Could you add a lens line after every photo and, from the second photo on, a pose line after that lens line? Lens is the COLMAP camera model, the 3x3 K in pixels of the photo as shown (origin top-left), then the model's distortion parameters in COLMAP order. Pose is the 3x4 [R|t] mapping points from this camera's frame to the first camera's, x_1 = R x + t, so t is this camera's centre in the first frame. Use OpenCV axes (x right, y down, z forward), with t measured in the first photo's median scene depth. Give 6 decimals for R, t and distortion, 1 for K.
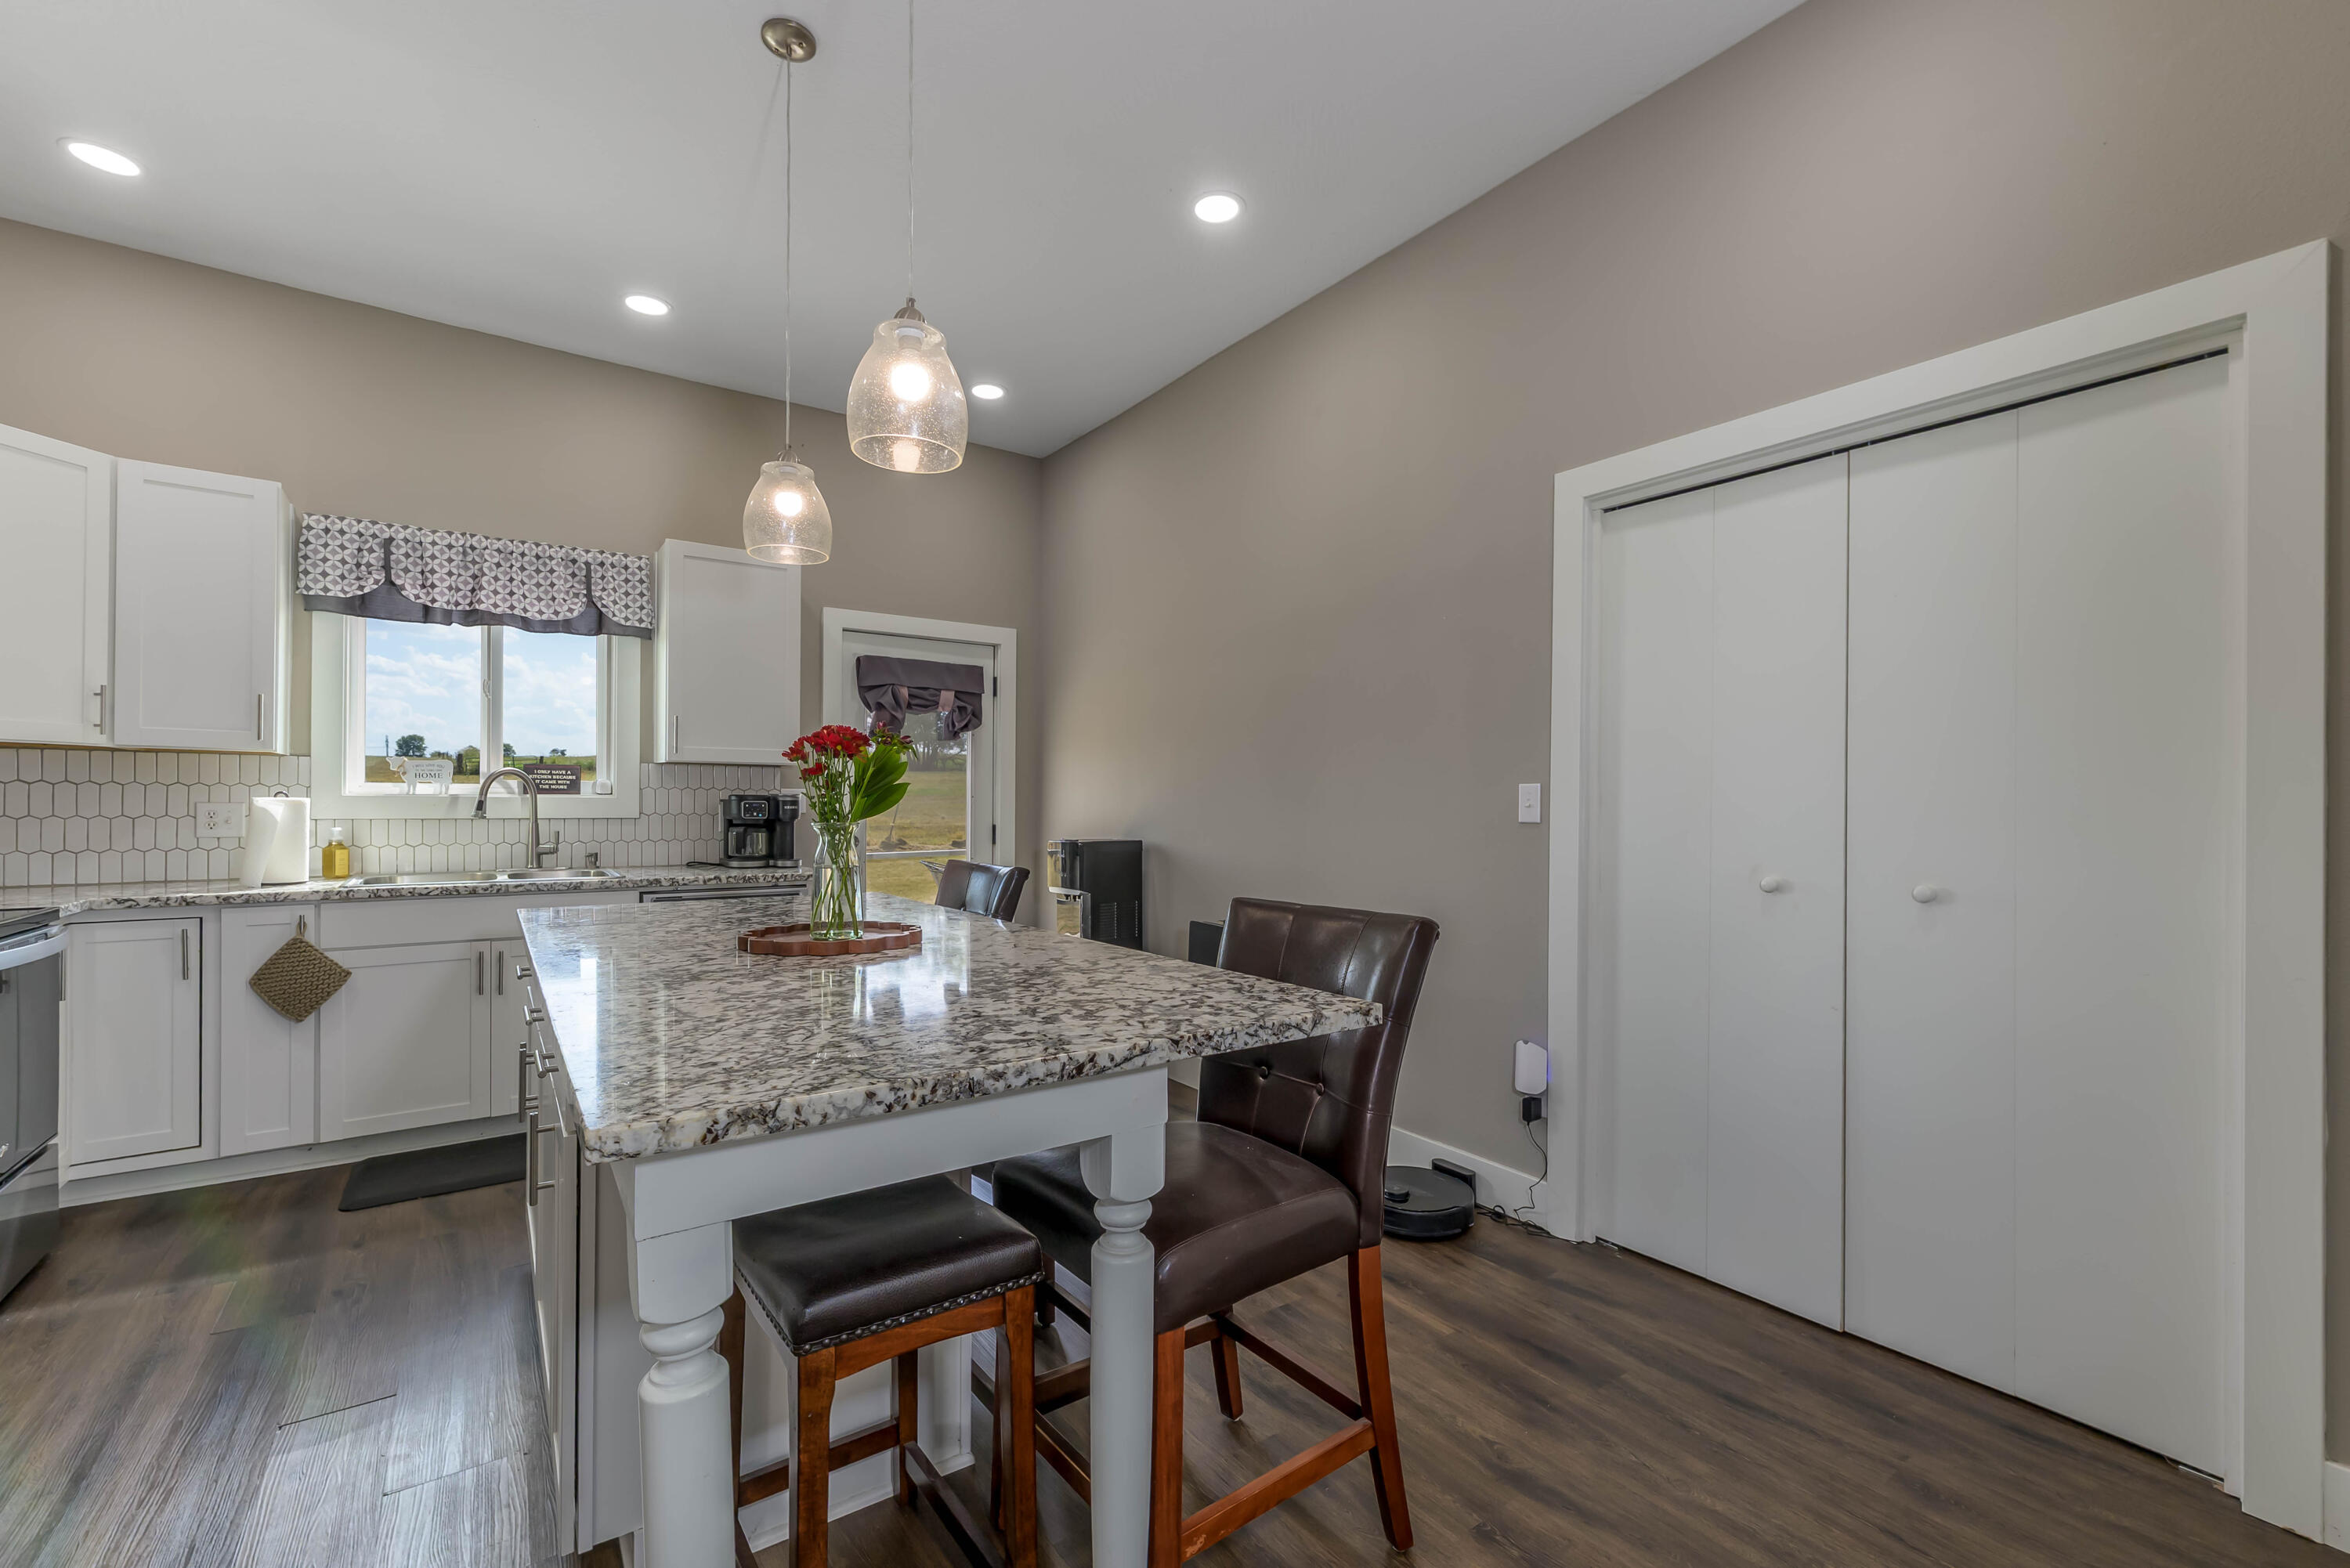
lens RADIAL K [[967.4, 0, 1173.9], [0, 967.4, 806.3], [0, 0, 1]] dist [0.009228, -0.000048]
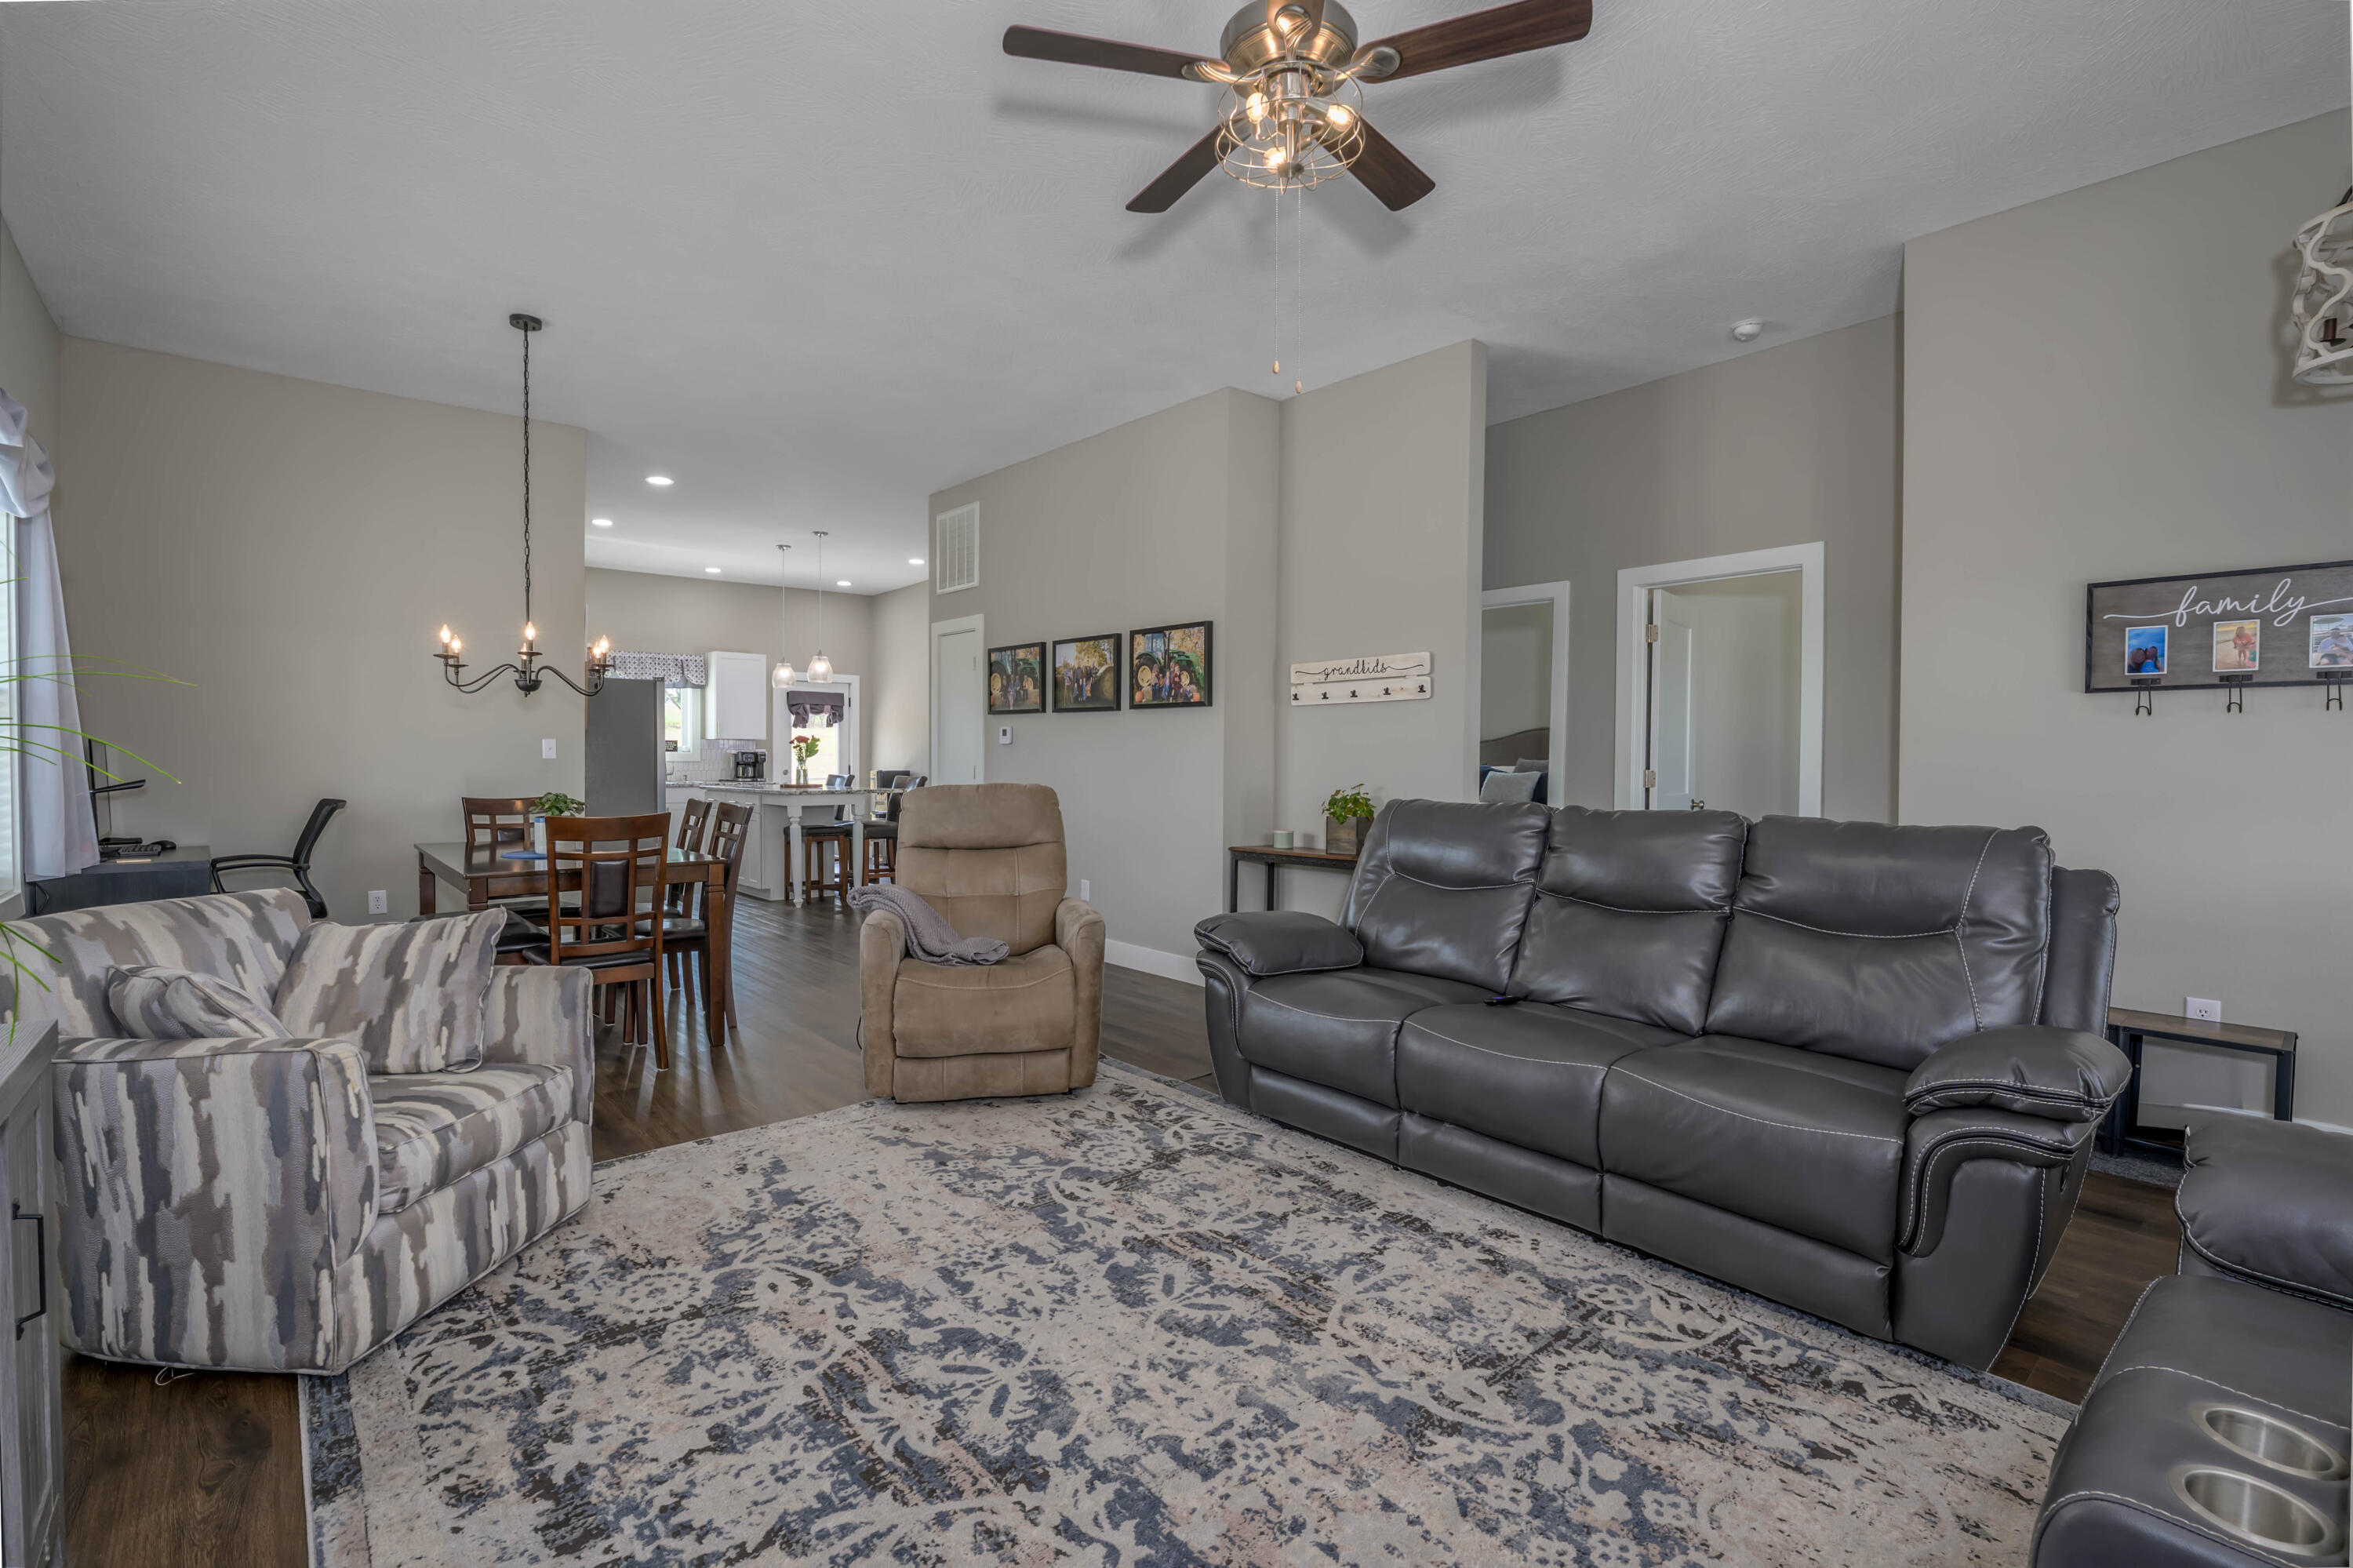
lens RADIAL K [[1067.2, 0, 1176.5], [0, 1067.2, 784.0], [0, 0, 1]] dist [-0.014659, 0.000538]
pose [[0.995302, -0.000046, 0.096814, 0.423957], [-0.001827, 0.999813, 0.019259, 0.017166], [-0.096797, -0.019345, 0.995116, -1.963338]]
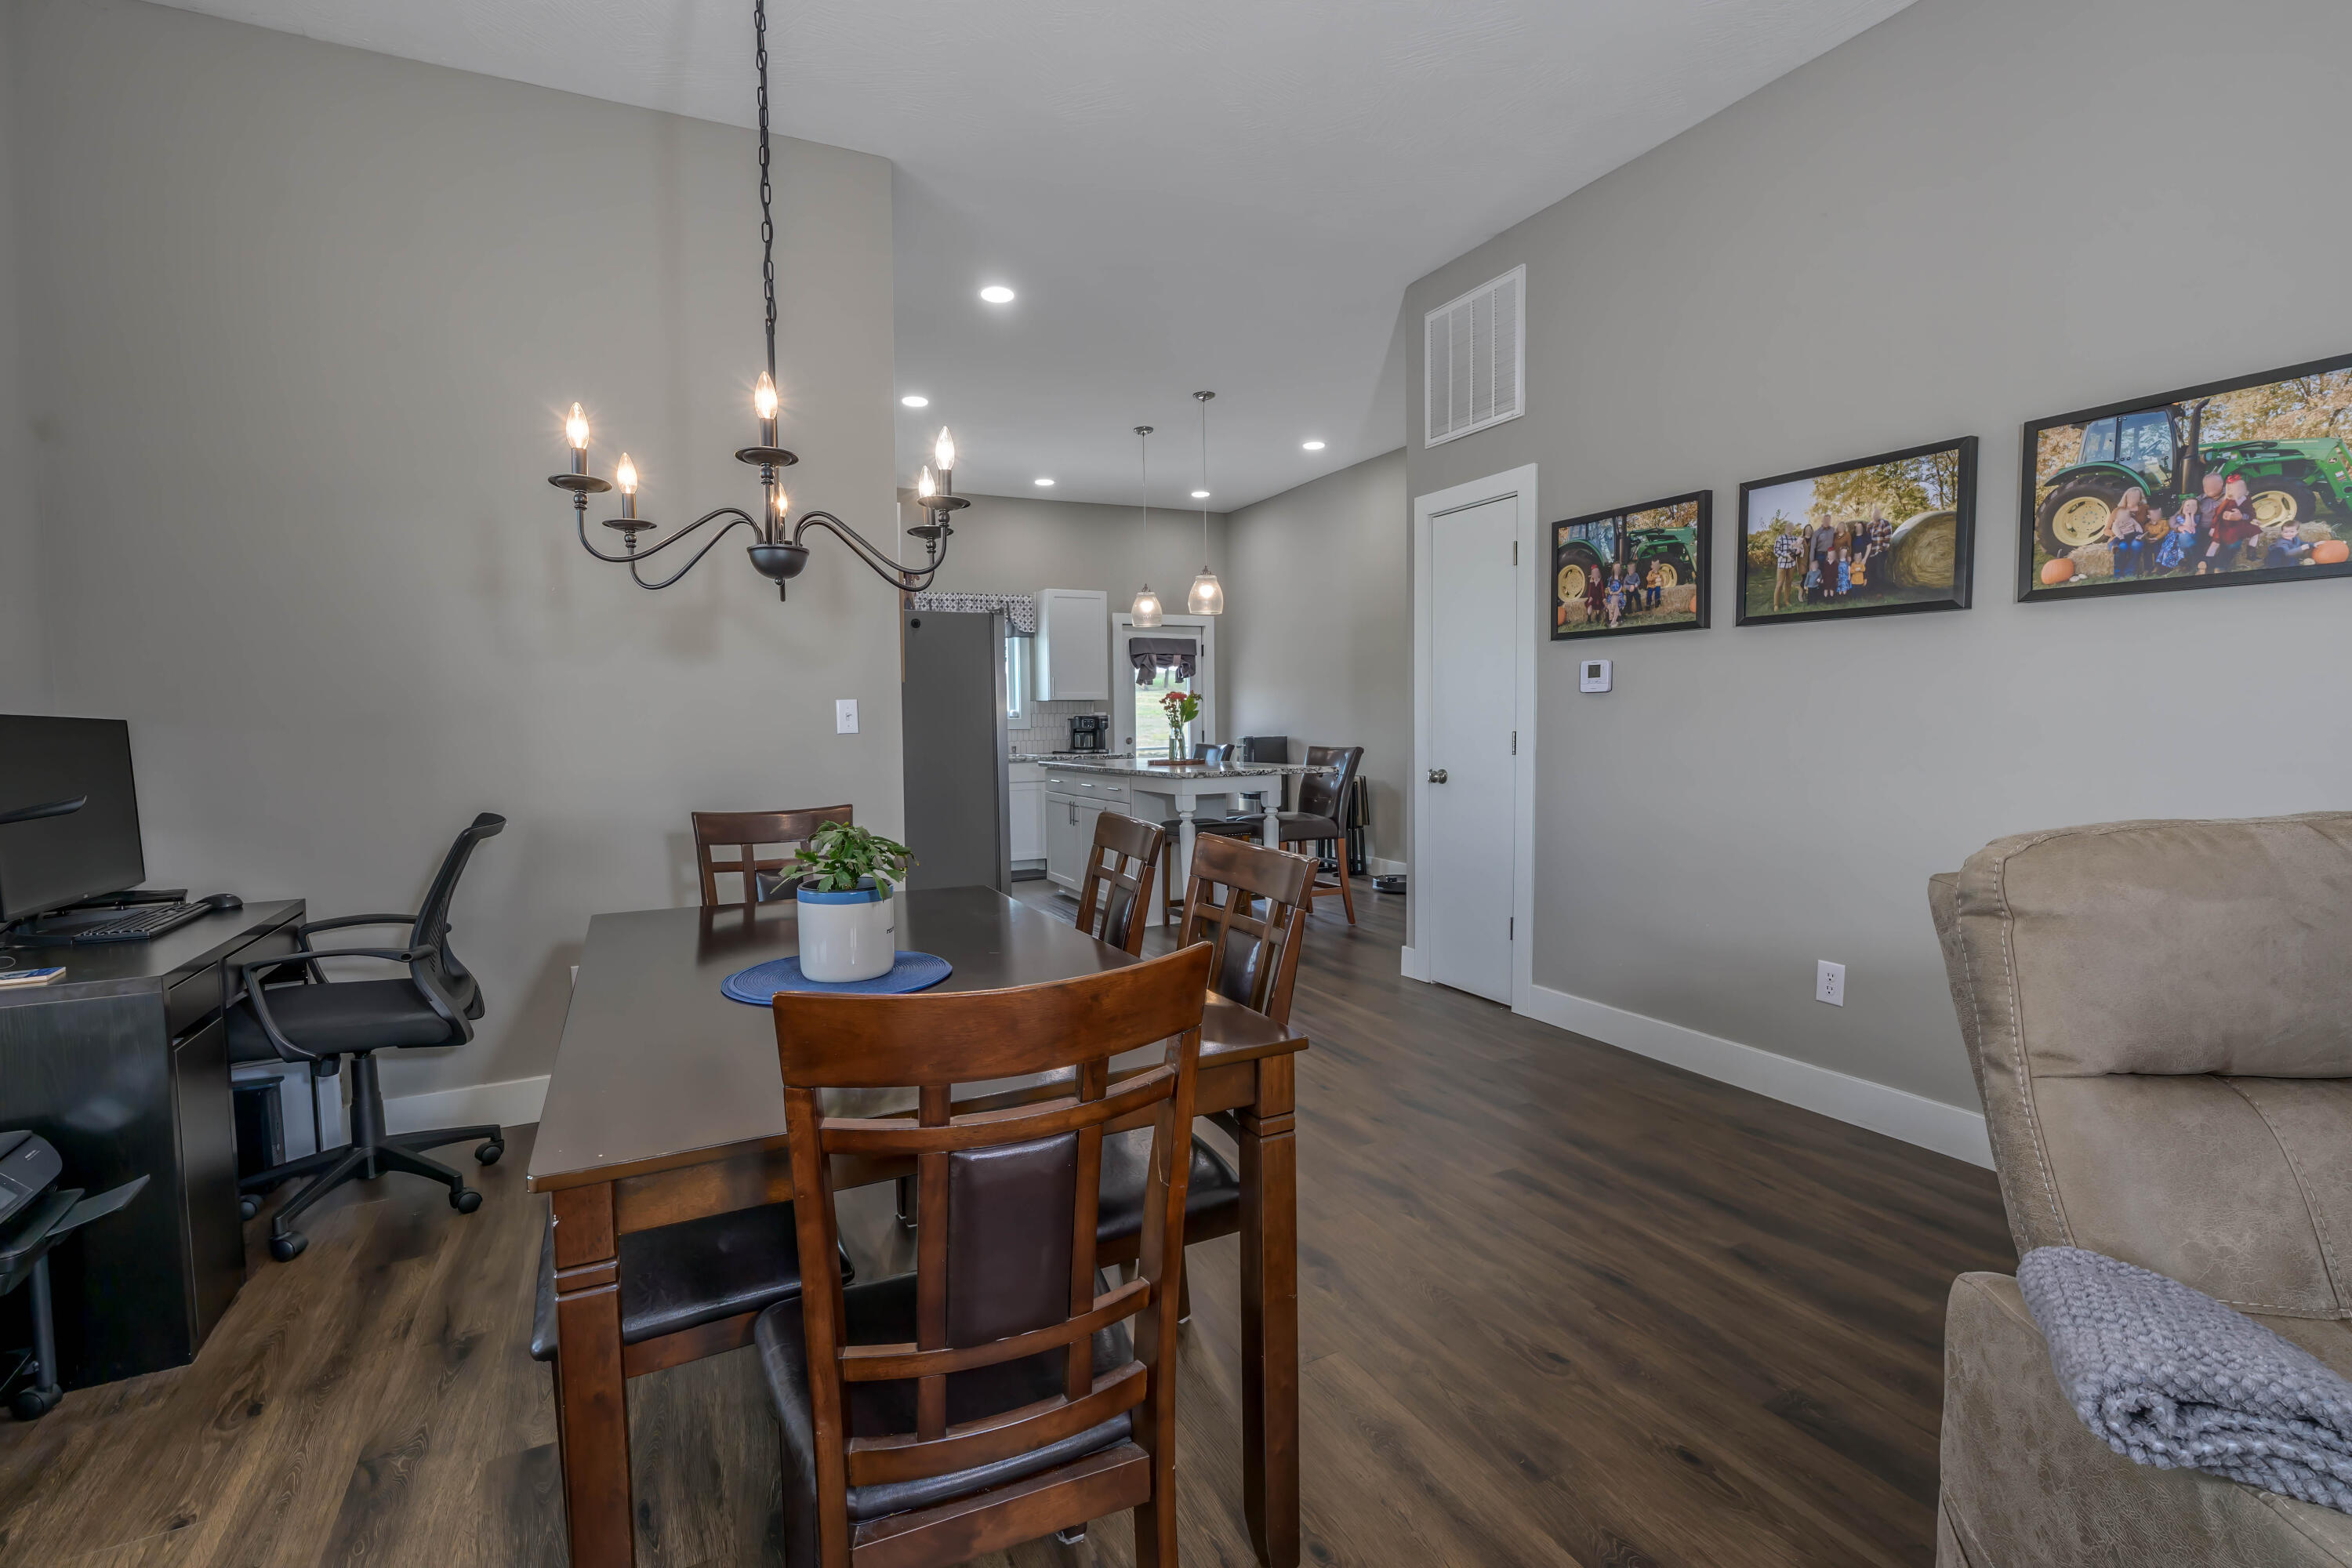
lens RADIAL K [[1076.3, 0, 1183.0], [0, 1076.3, 759.4], [0, 0, 1]] dist [-0.011471, 0.000301]
pose [[0.988595, -0.011825, -0.150136, 0.089027], [0.016907, 0.999325, 0.032621, 0.008818], [0.149649, -0.034787, 0.988127, -1.208270]]
